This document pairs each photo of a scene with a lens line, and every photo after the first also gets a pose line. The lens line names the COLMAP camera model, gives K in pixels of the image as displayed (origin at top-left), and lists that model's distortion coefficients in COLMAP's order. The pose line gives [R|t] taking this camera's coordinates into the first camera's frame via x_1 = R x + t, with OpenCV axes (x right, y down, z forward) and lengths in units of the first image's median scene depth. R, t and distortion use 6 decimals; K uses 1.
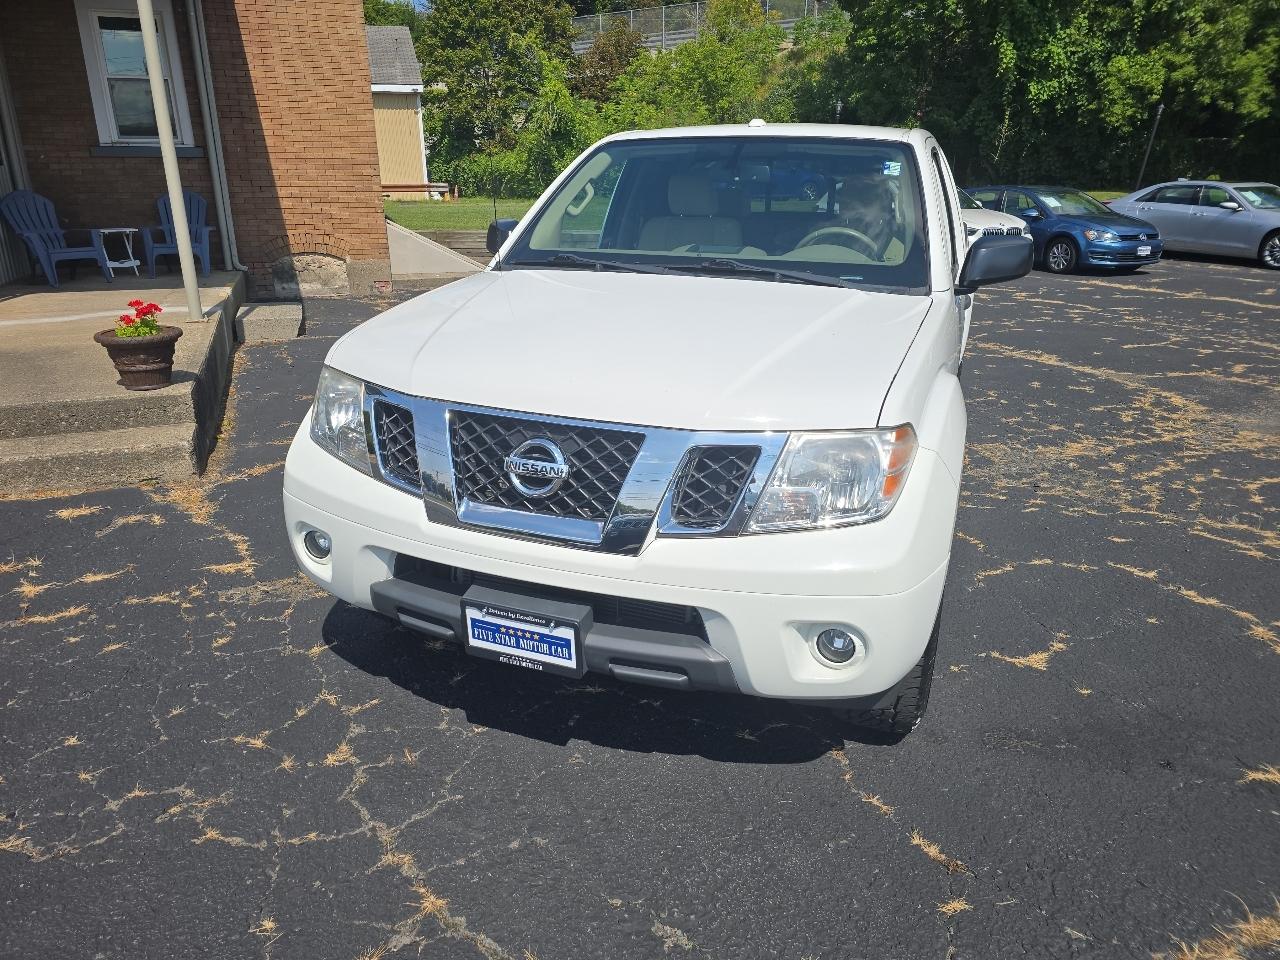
lens RADIAL K [[855.2, 0, 636.6], [0, 855.2, 468.8], [0, 0, 1]] dist [0.060900, -0.054551]
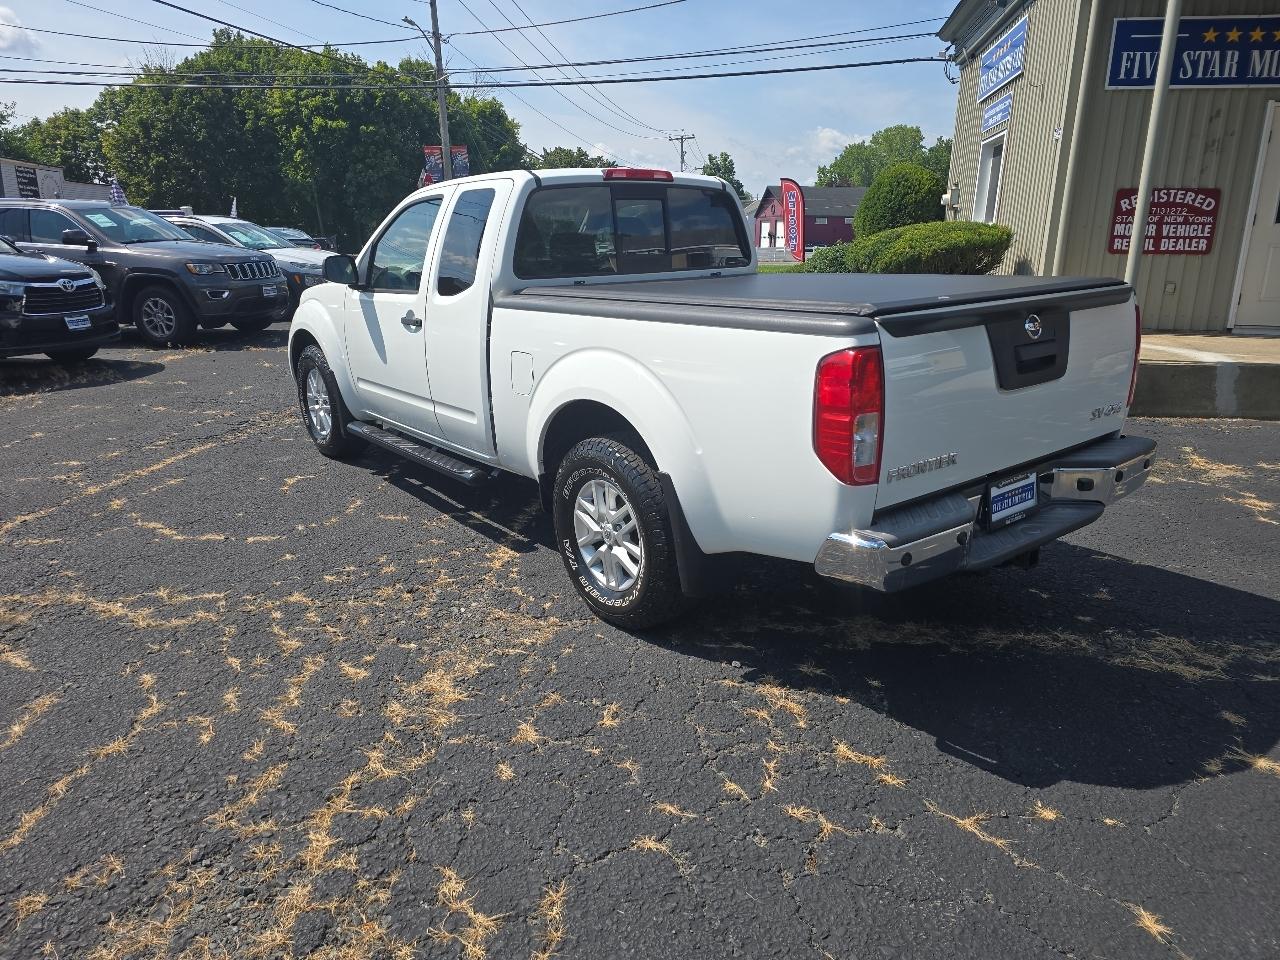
lens RADIAL K [[855.2, 0, 634.3], [0, 855.2, 474.4], [0, 0, 1]] dist [0.060900, -0.054551]
pose [[-0.519198, 0.228509, -0.823540, 0.470687], [-0.274021, 0.868215, 0.413661, -0.220639], [0.809535, 0.440438, -0.388159, 0.680325]]
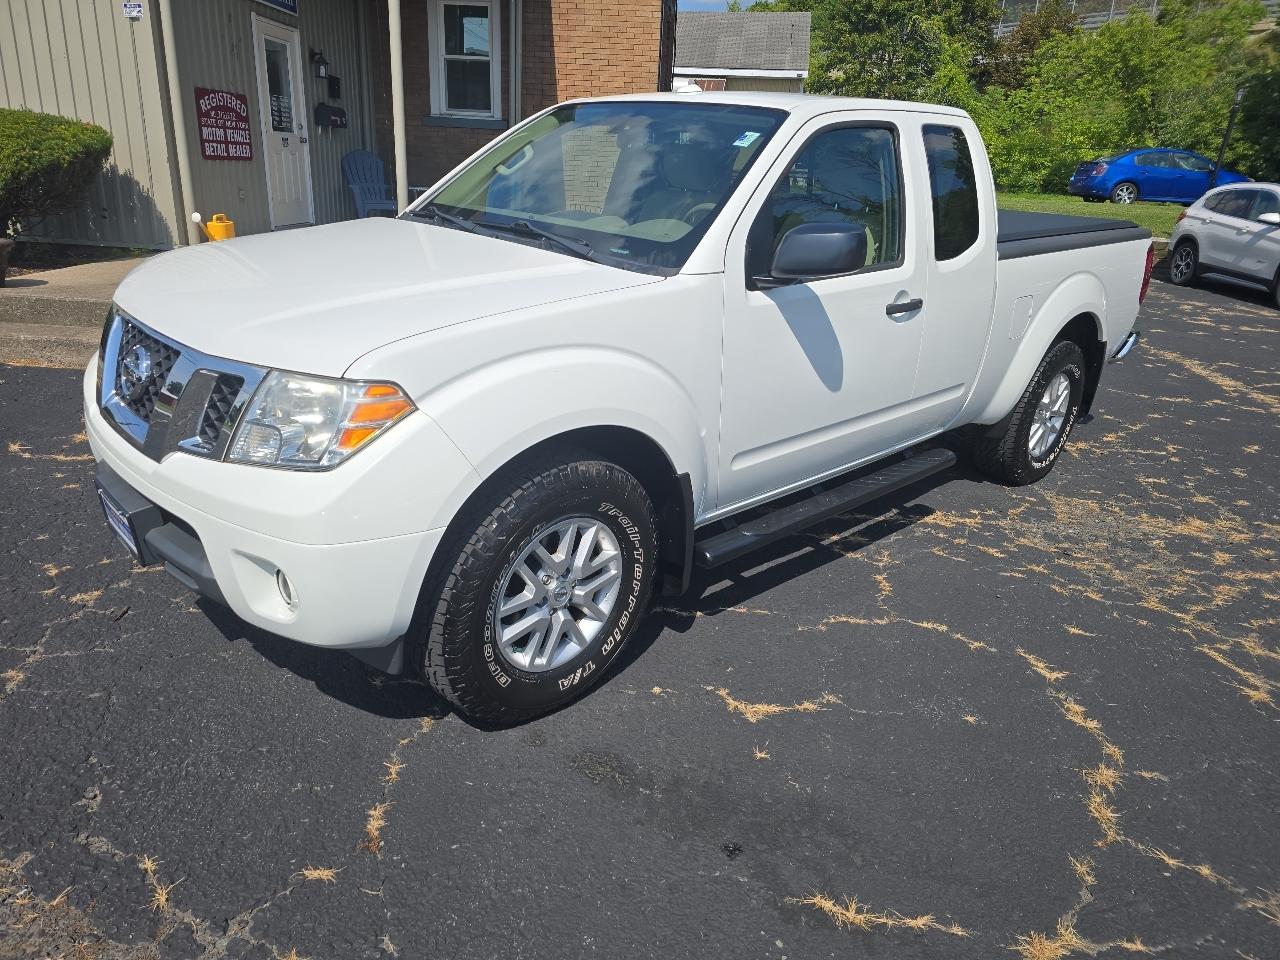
lens RADIAL K [[855.2, 0, 636.9], [0, 855.2, 468.3], [0, 0, 1]] dist [0.060900, -0.054551]
pose [[0.899311, 0.189316, -0.394208, 0.192288], [-0.185029, 0.981498, 0.049250, -0.011275], [0.396238, 0.028649, 0.917701, 0.045228]]
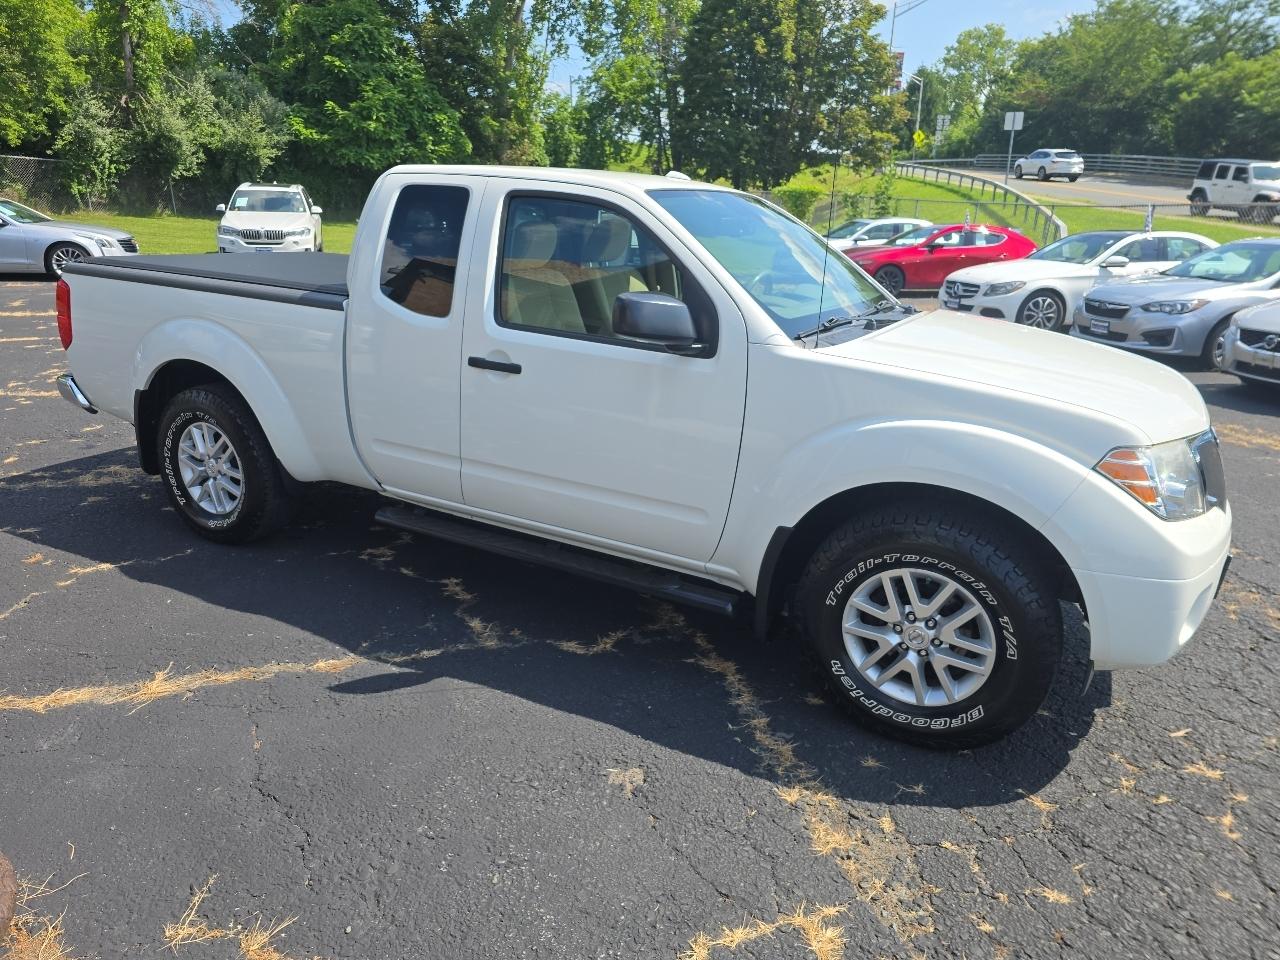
lens RADIAL K [[855.2, 0, 630.5], [0, 855.2, 470.6], [0, 0, 1]] dist [0.060900, -0.054551]
pose [[0.140886, -0.295077, 0.945029, -0.333741], [0.297473, 0.923059, 0.243870, -0.122789], [-0.944278, 0.246763, 0.217823, 0.328521]]
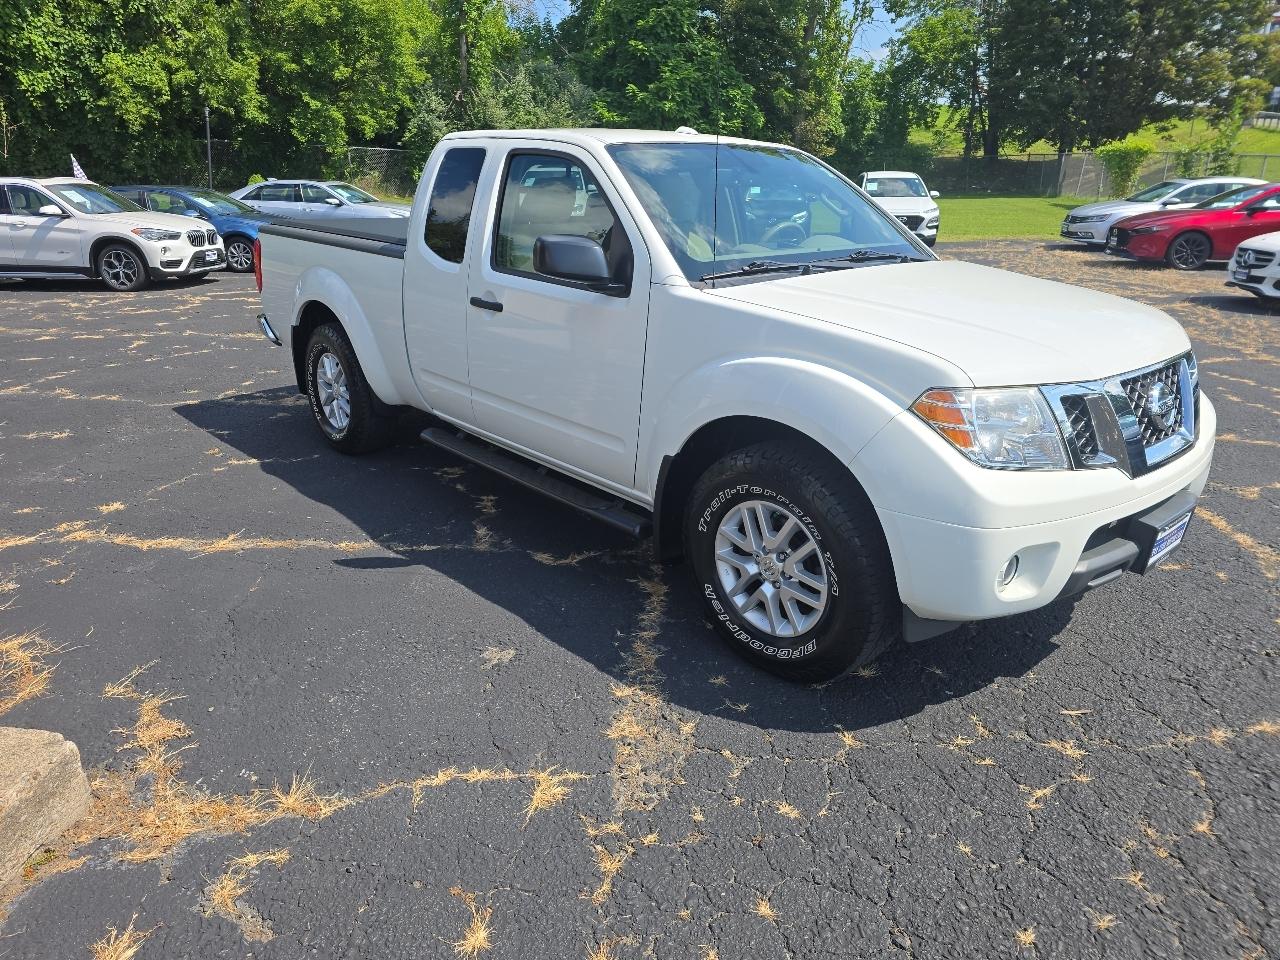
lens RADIAL K [[855.2, 0, 632.6], [0, 855.2, 465.0], [0, 0, 1]] dist [0.060900, -0.054551]
pose [[0.464824, -0.288717, 0.837007, -0.325822], [0.290656, 0.942709, 0.163764, -0.072943], [-0.836335, 0.167160, 0.522112, 0.202947]]
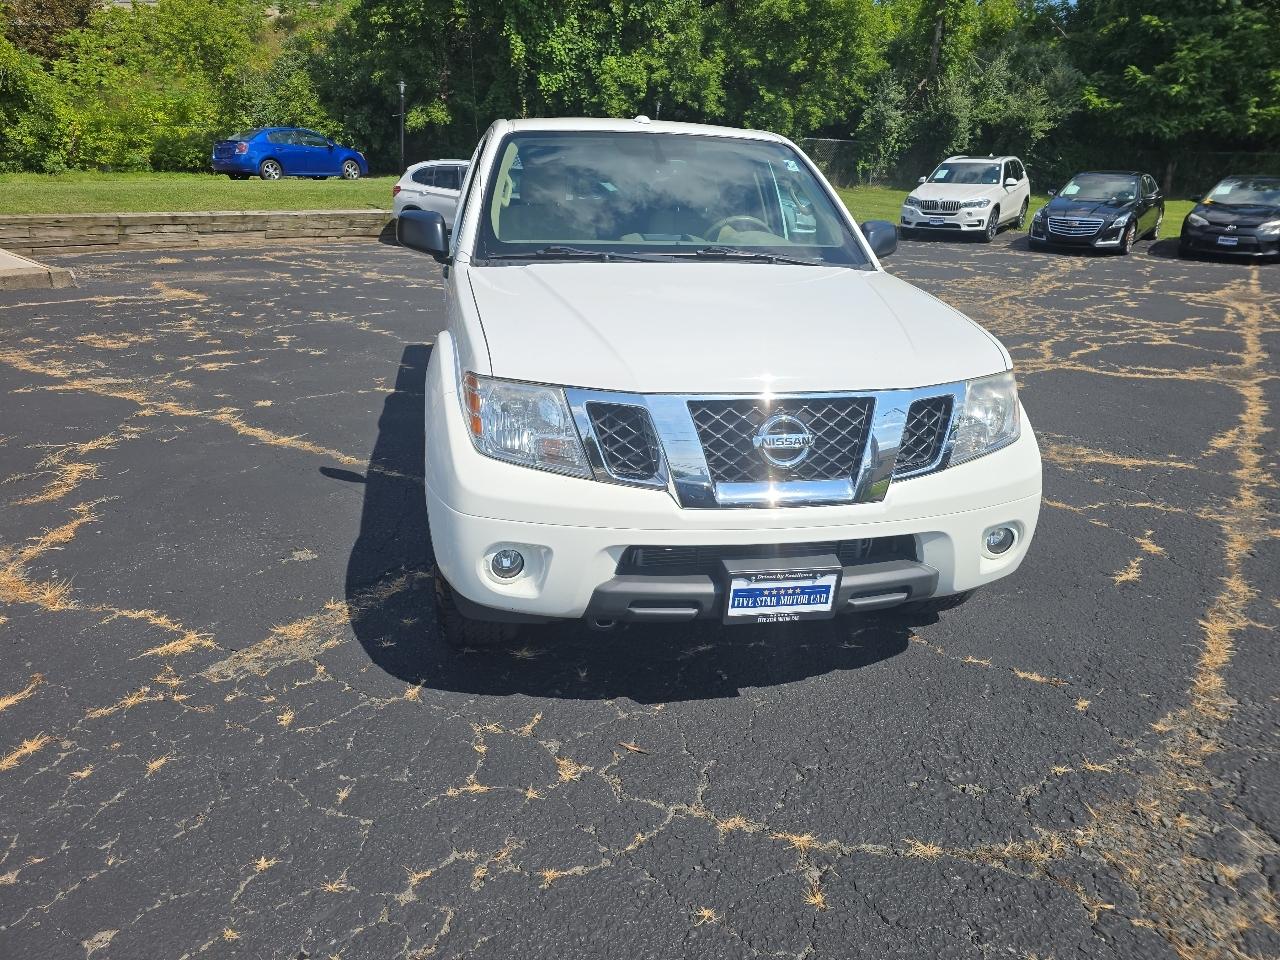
lens RADIAL K [[855.2, 0, 632.7], [0, 855.2, 466.2], [0, 0, 1]] dist [0.060900, -0.054551]
pose [[0.855069, -0.160257, 0.493128, -0.171467], [0.150770, 0.986791, 0.059258, -0.013083], [-0.496111, 0.023679, 0.867936, 0.026776]]
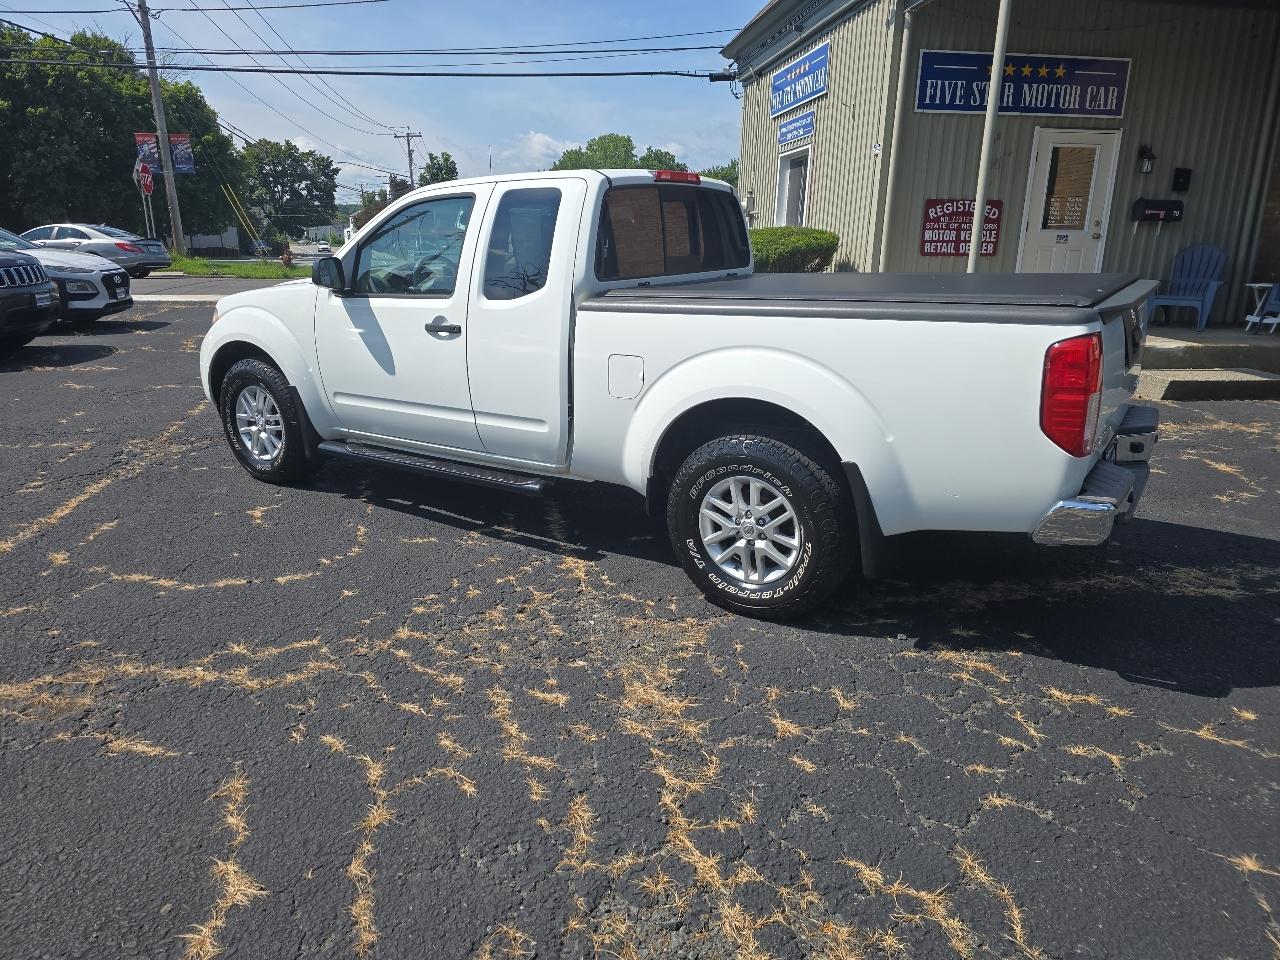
lens RADIAL K [[855.2, 0, 636.3], [0, 855.2, 474.8], [0, 0, 1]] dist [0.060900, -0.054551]
pose [[-0.231164, 0.257097, -0.938331, 0.532904], [-0.315615, 0.892479, 0.322288, -0.174005], [0.920299, 0.370653, -0.125165, 0.543726]]
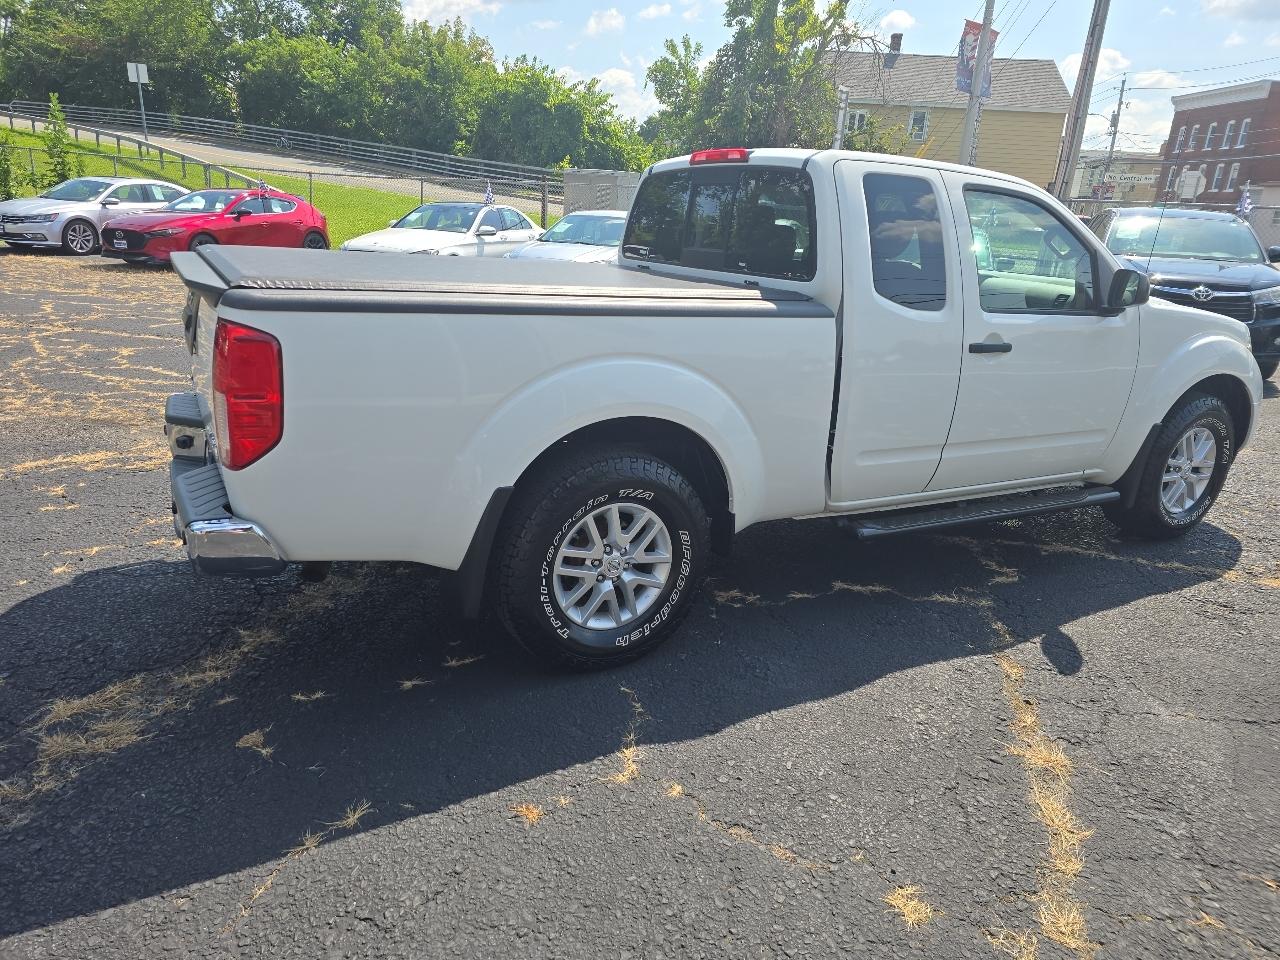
lens RADIAL K [[855.2, 0, 633.5], [0, 855.2, 472.4], [0, 0, 1]] dist [0.060900, -0.054551]
pose [[-0.754500, -0.238796, 0.611315, -0.141436], [0.155611, 0.839805, 0.520109, -0.258062], [-0.637585, 0.487550, -0.596474, 0.762610]]
